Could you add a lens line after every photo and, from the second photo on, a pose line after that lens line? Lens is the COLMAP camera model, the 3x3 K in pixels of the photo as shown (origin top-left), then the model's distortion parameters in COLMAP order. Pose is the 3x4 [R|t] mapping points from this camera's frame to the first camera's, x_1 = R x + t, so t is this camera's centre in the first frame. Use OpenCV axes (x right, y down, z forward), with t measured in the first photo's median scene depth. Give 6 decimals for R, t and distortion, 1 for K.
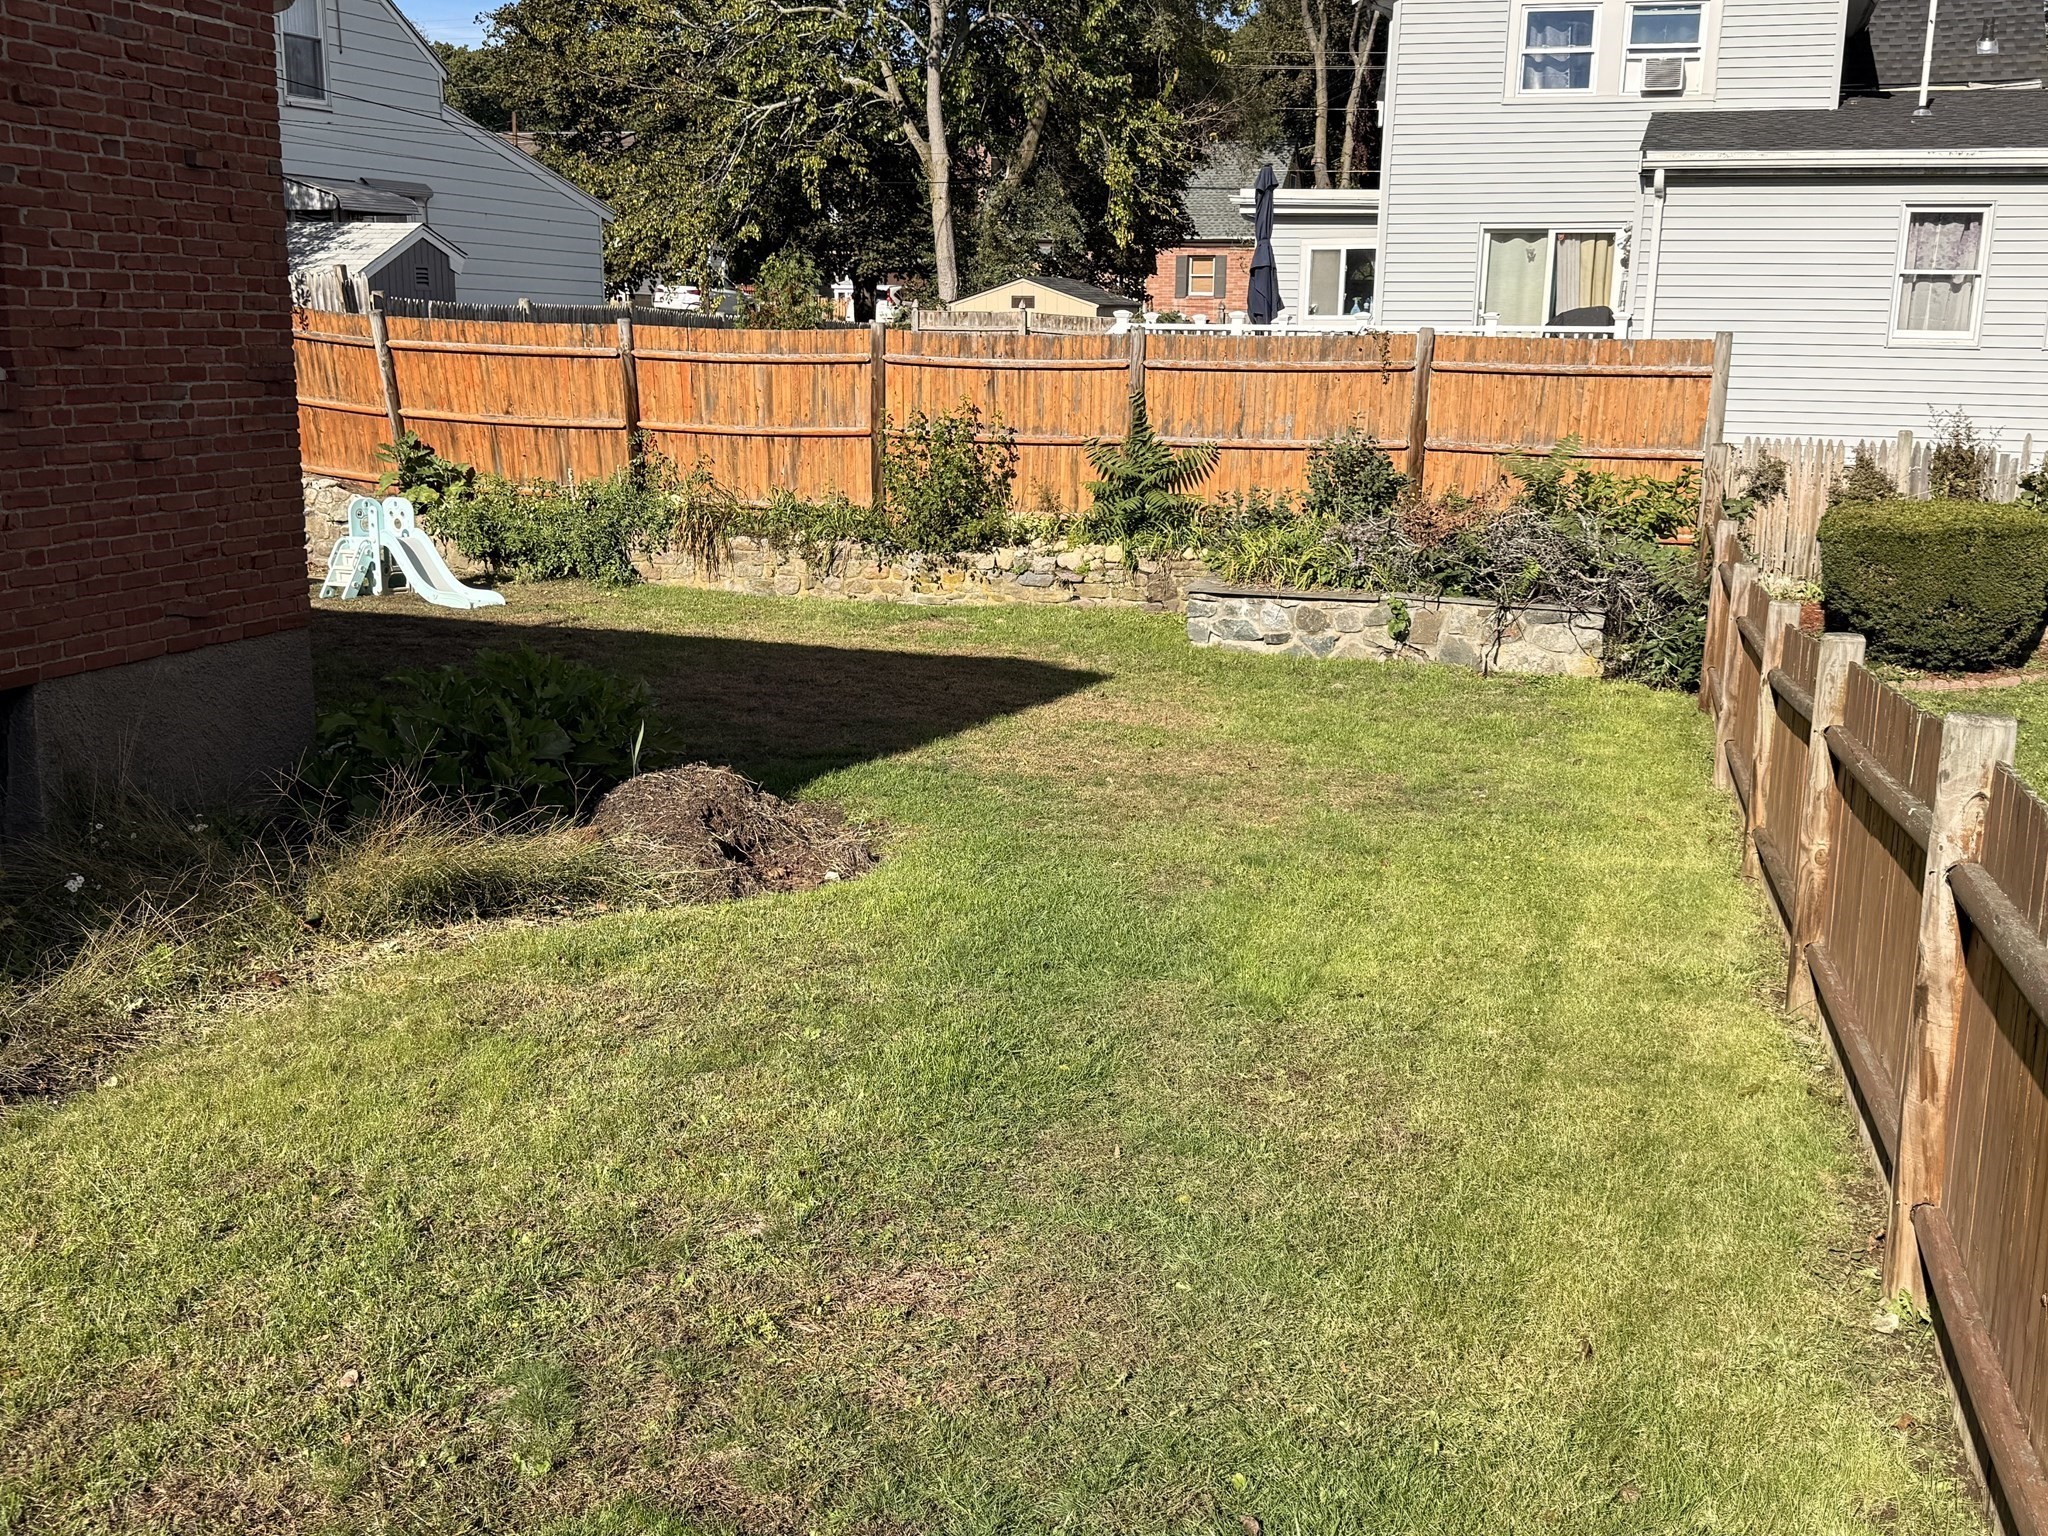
lens RADIAL K [[2004.3, 0, 1024.0], [0, 2004.3, 768.0], [0, 0, 1]] dist [0.120280, -0.011199]
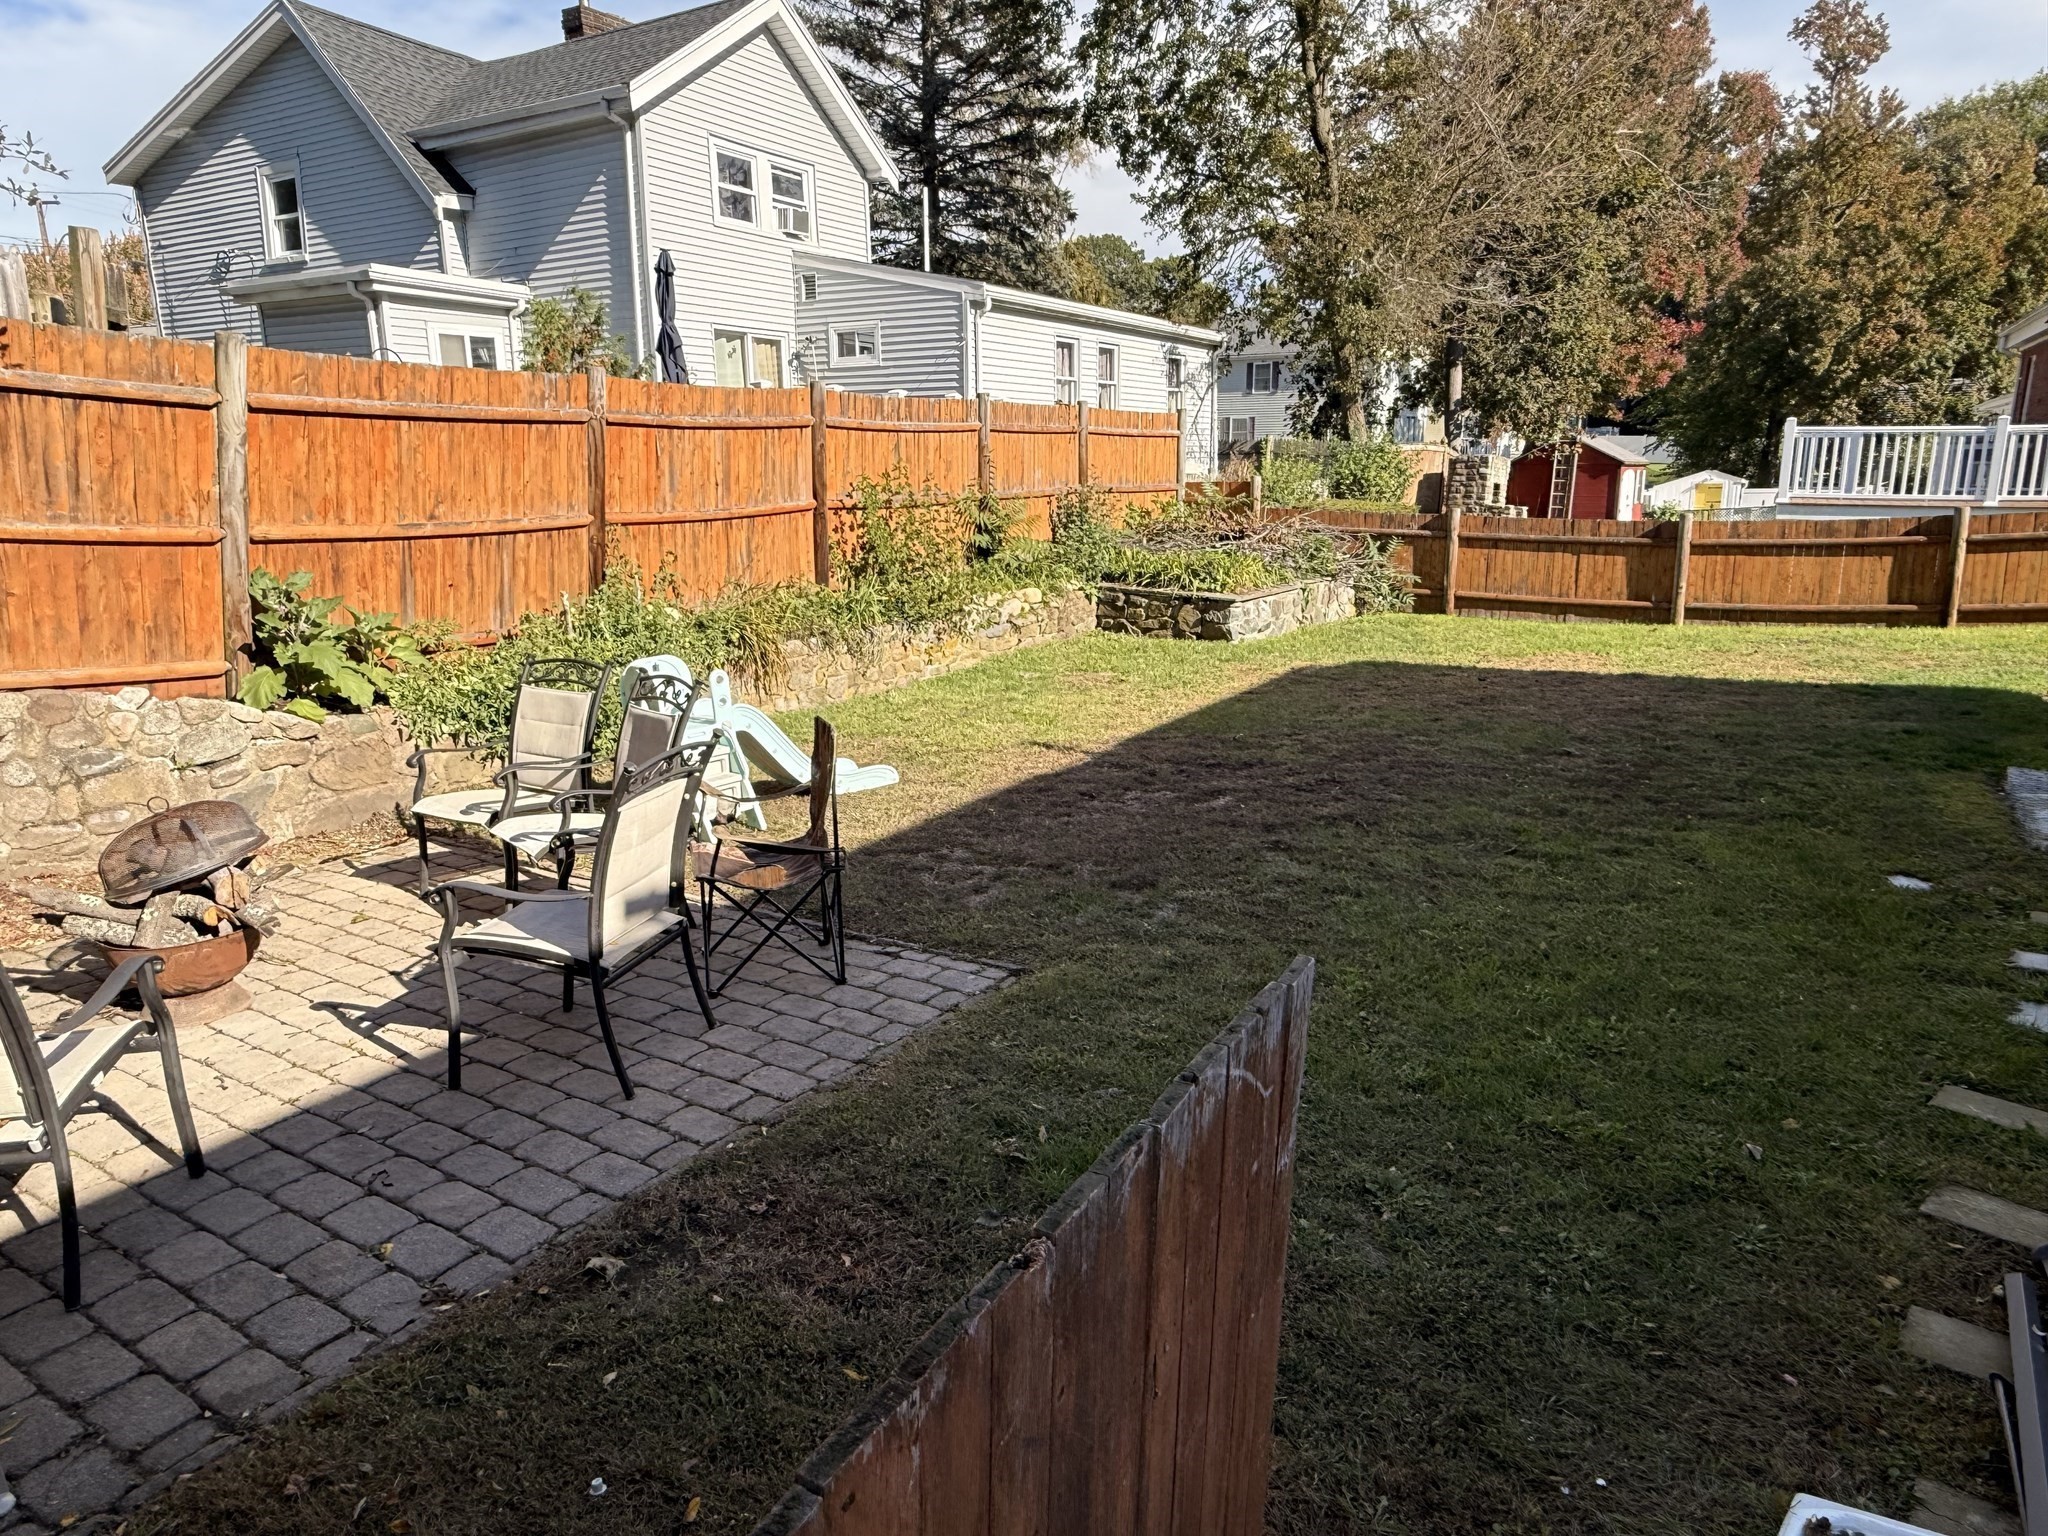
lens RADIAL K [[1308.3, 0, 1029.2], [0, 1308.3, 775.8], [0, 0, 1]] dist [0.002984, 0.001214]
pose [[0.234623, -0.247761, 0.939982, -0.569051], [0.218100, 0.955738, 0.197476, -0.133019], [-0.947304, 0.158678, 0.278275, 0.699560]]
